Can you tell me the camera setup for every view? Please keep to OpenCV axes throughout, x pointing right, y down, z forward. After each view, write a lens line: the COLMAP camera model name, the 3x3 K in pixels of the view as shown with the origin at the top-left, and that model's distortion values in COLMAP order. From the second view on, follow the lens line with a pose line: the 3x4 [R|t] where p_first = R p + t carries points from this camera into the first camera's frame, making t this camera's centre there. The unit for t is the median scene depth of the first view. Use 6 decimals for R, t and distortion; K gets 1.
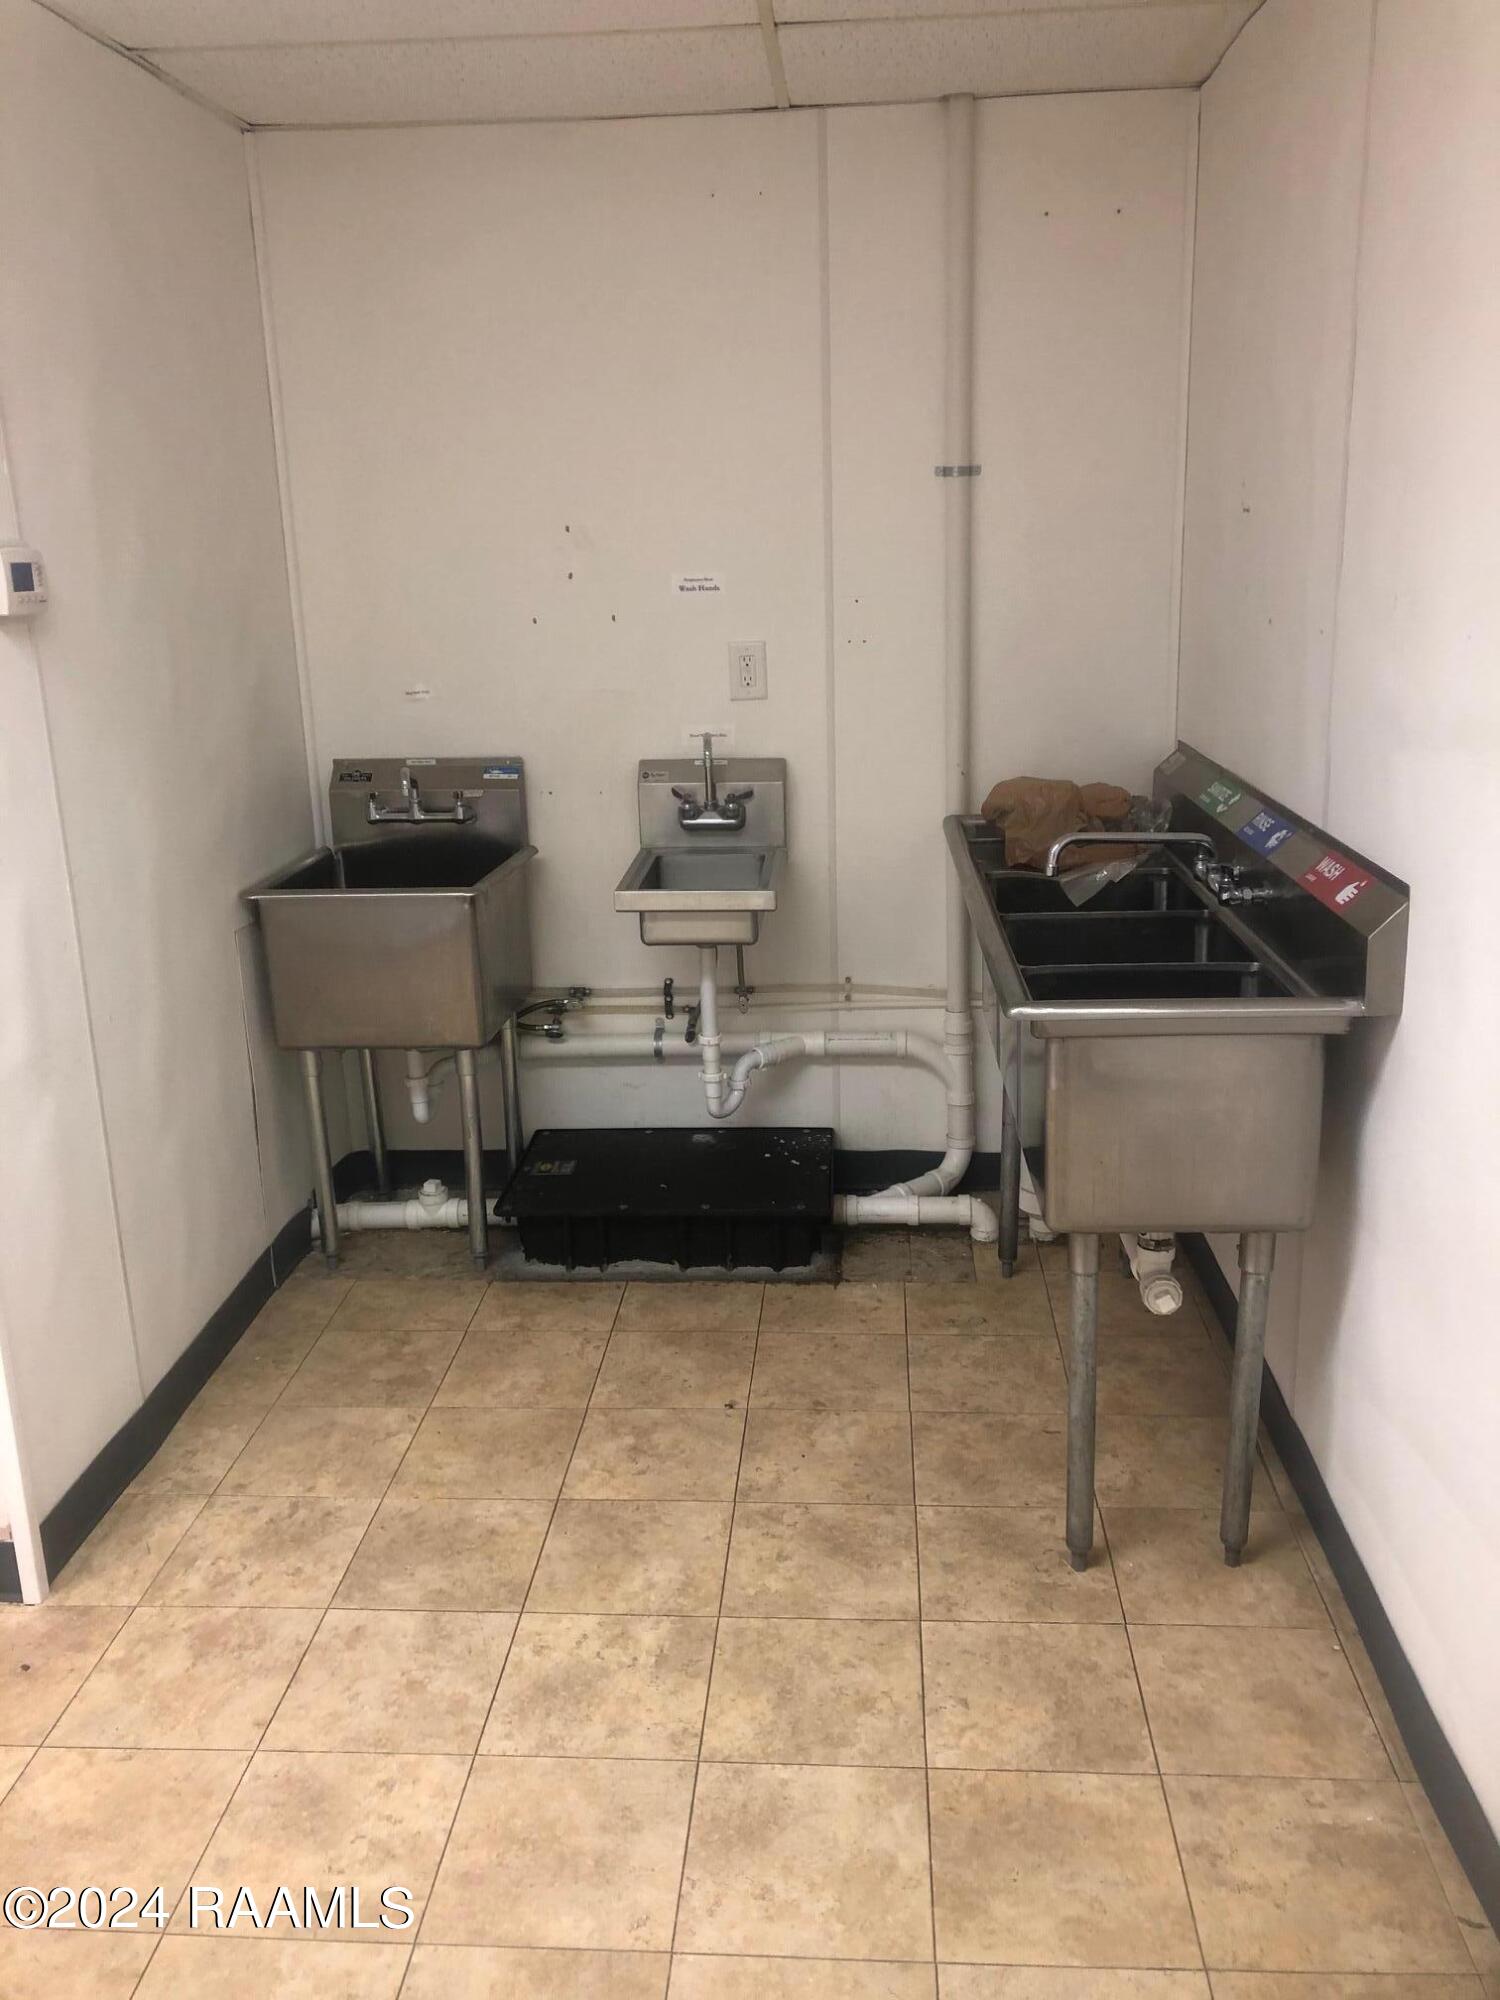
lens RADIAL K [[1652.7, 0, 750.0], [0, 1652.7, 1000.0], [0, 0, 1]] dist [0.027344, -0.001267]
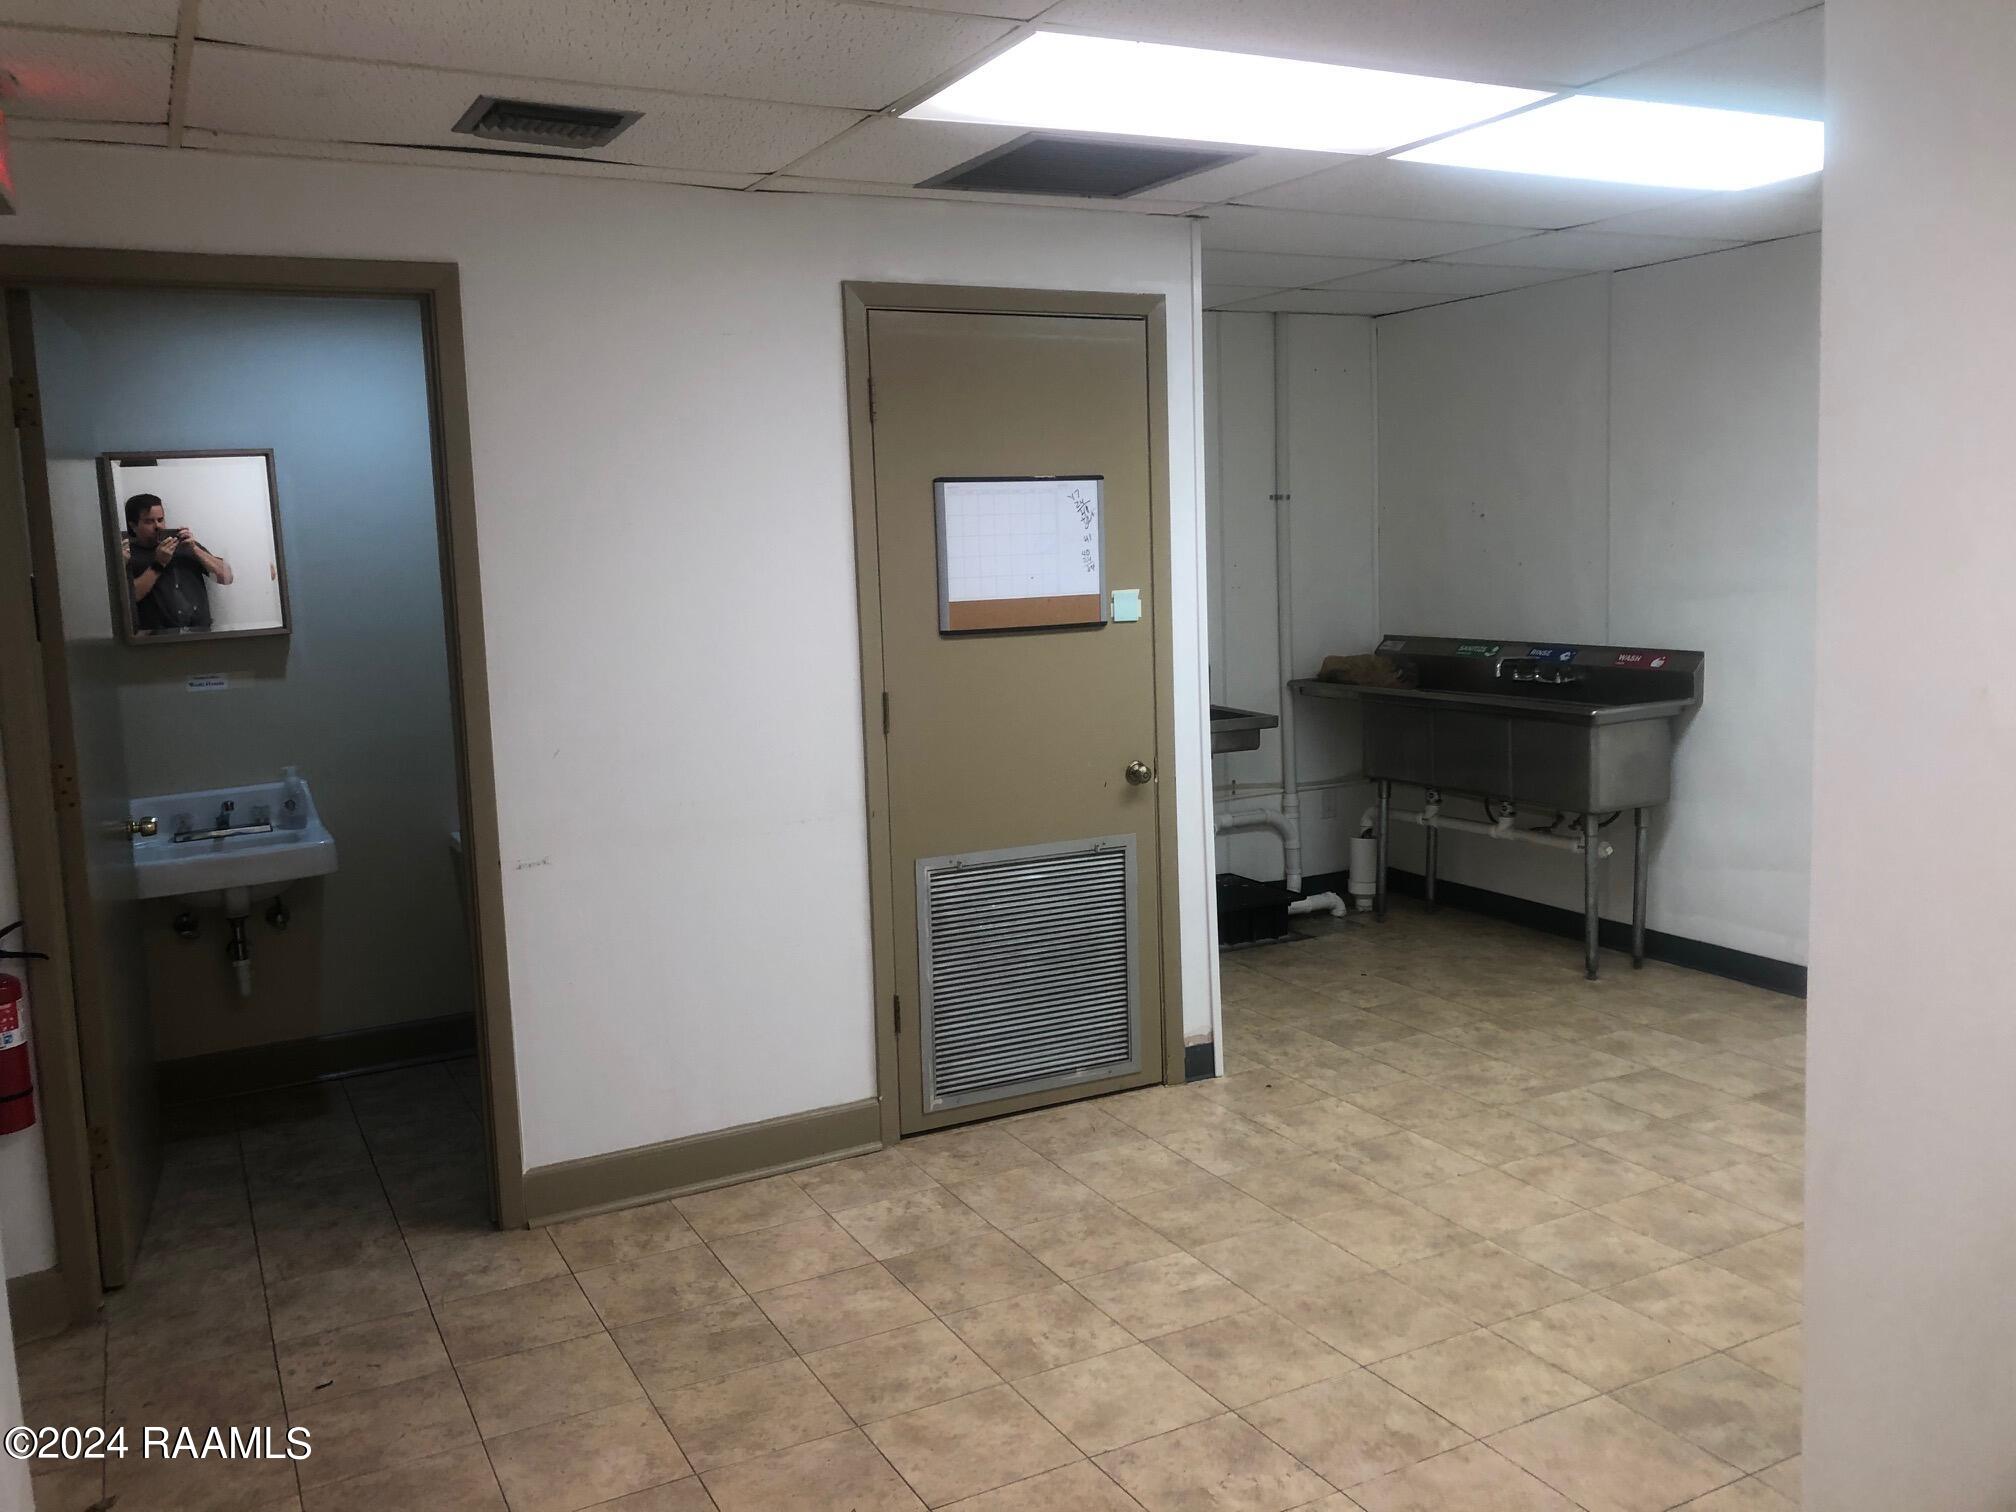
lens RADIAL K [[1665.9, 0, 1008.0], [0, 1665.9, 756.0], [0, 0, 1]] dist [0.027344, -0.001267]
pose [[0.846236, -0.067571, 0.528506, -1.228910], [0.151376, 0.981541, -0.116887, 0.149051], [-0.510852, 0.178917, 0.840844, -0.393590]]
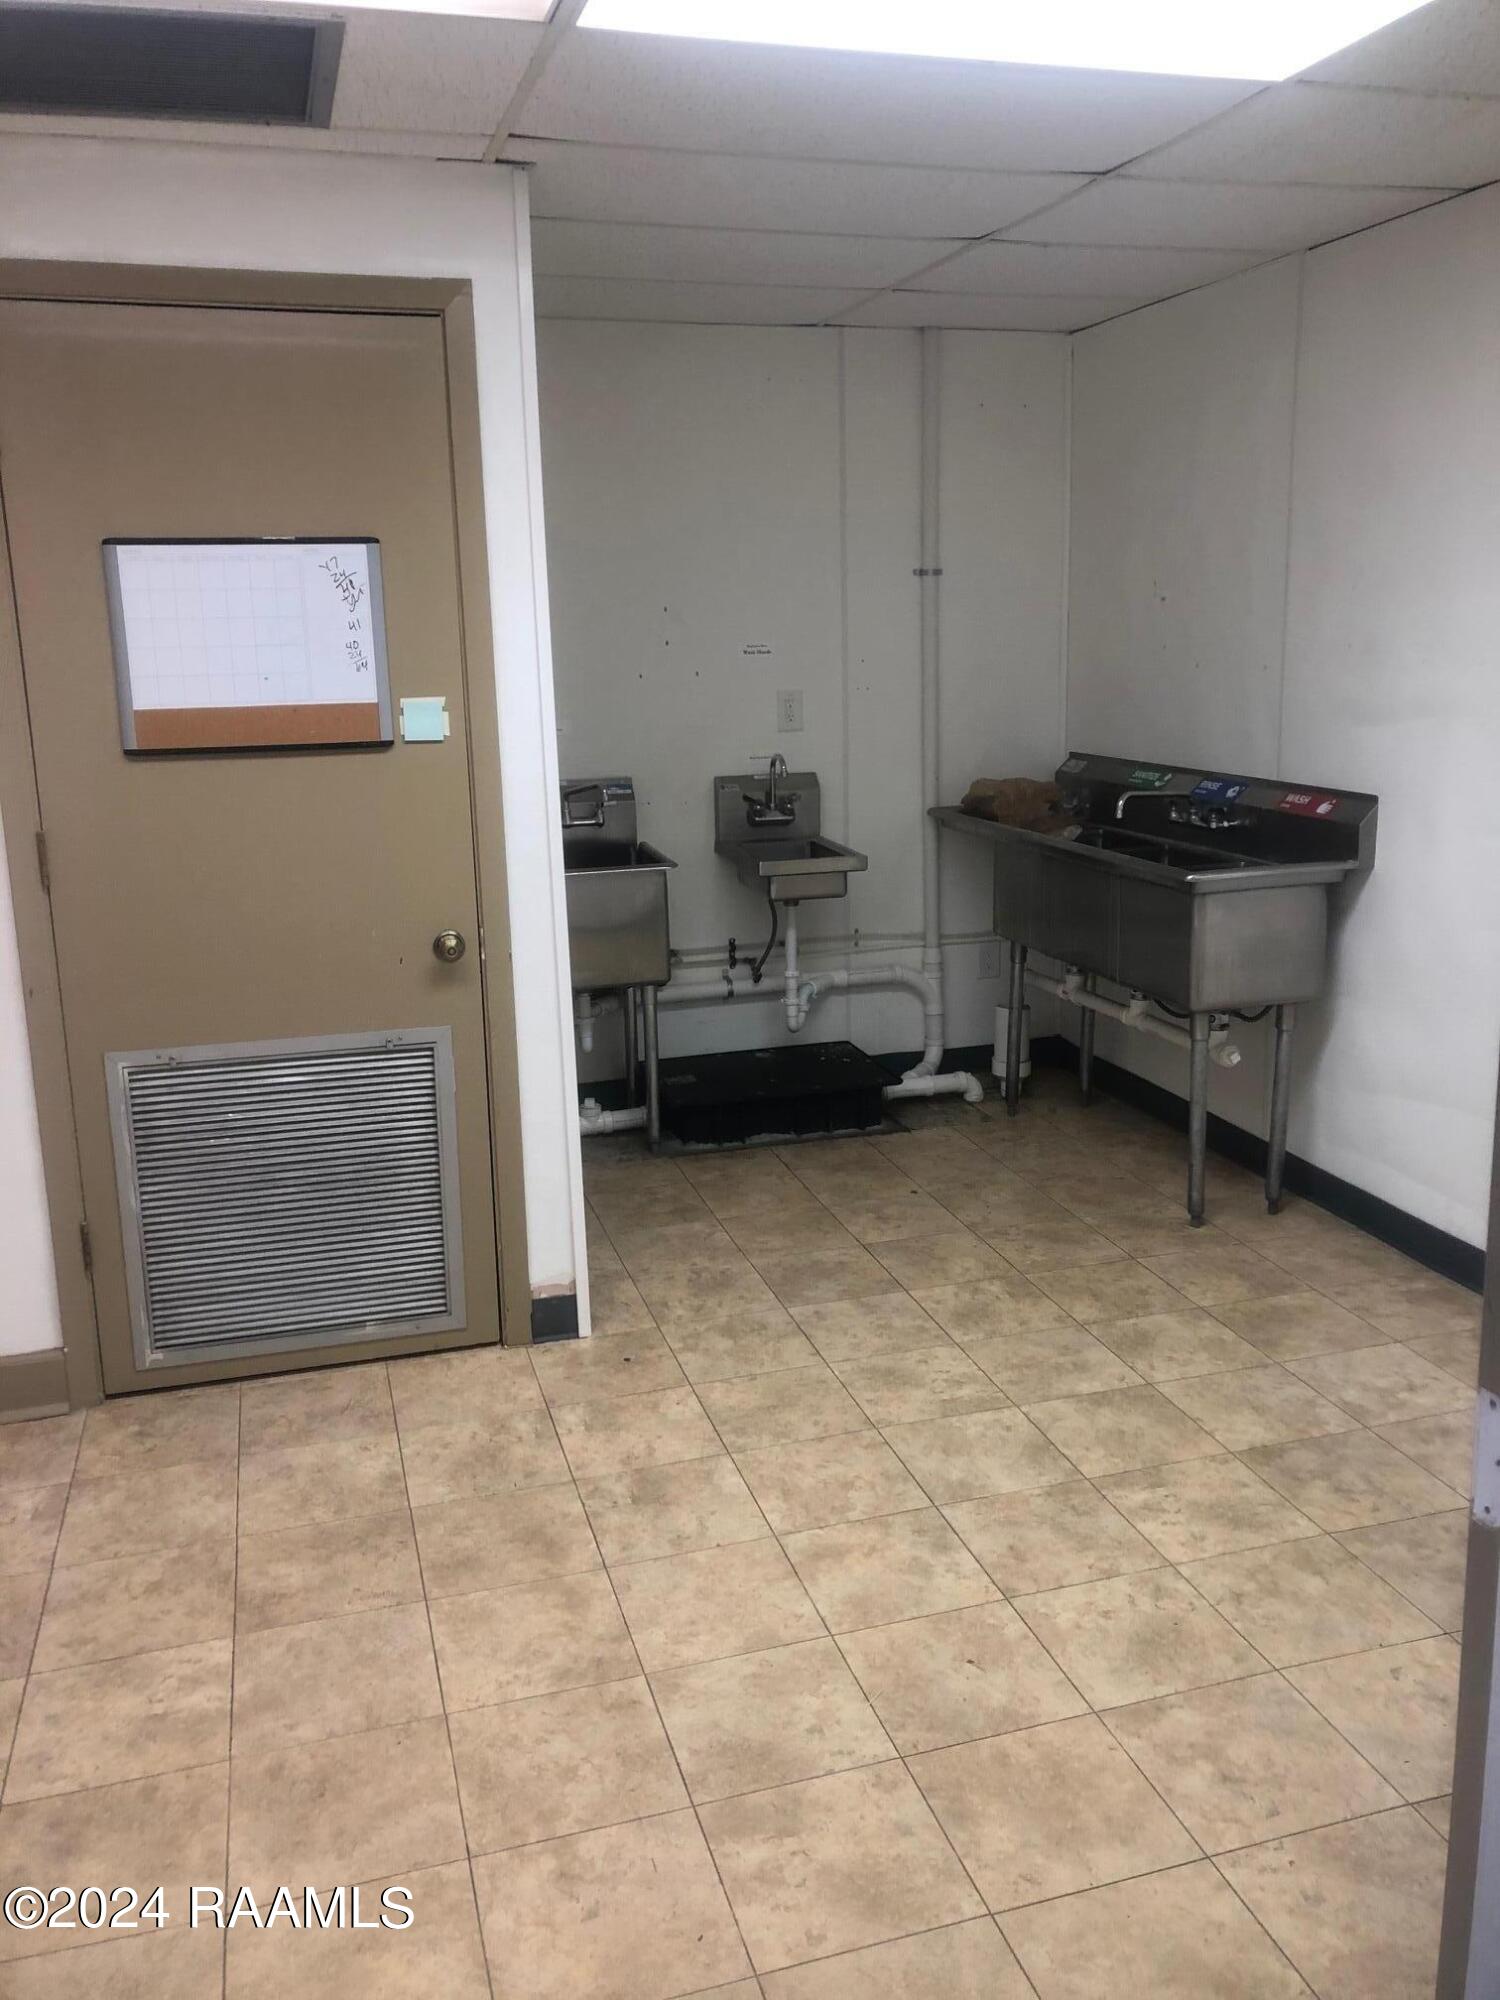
lens RADIAL K [[1614.8, 0, 761.1], [0, 1614.8, 1044.0], [0, 0, 1]] dist [0.072937, -0.165997]
pose [[0.934905, -0.081118, 0.345502, -0.581903], [0.090885, 0.995787, -0.012137, 0.107967], [-0.343062, 0.042748, 0.938339, -0.296347]]
